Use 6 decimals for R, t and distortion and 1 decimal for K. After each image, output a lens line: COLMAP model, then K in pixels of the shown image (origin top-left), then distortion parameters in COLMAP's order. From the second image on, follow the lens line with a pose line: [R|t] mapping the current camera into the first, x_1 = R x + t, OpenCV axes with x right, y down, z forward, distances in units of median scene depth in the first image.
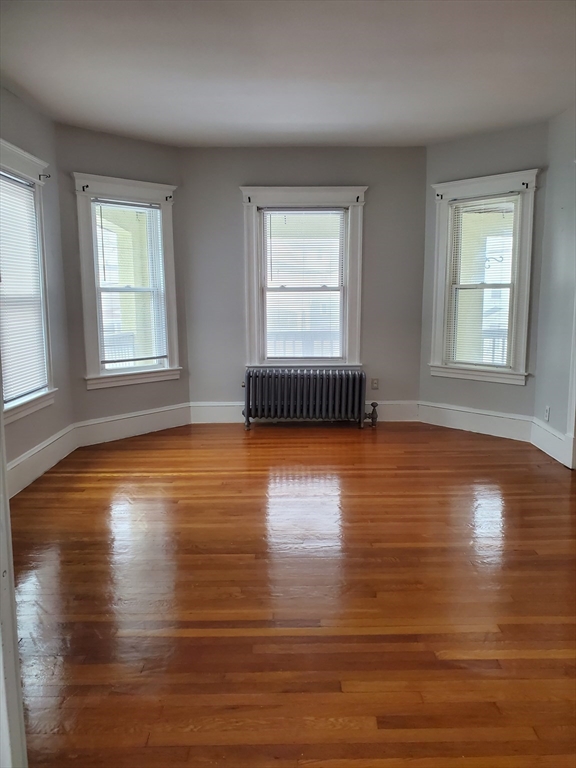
lens RADIAL K [[584.7, 0, 286.3], [0, 584.7, 383.7], [0, 0, 1]] dist [0.008111, 0.001195]
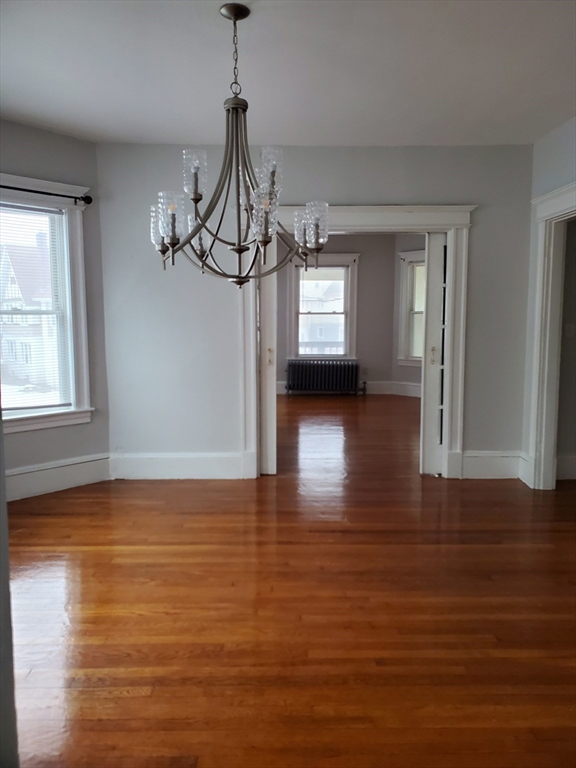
lens RADIAL K [[584.7, 0, 290.1], [0, 584.7, 384.8], [0, 0, 1]] dist [0.008111, 0.001195]
pose [[0.999978, 0.006550, -0.001236, -0.058319], [-0.006608, 0.998462, -0.055044, 0.133607], [0.000873, 0.055051, 0.998483, -0.650899]]
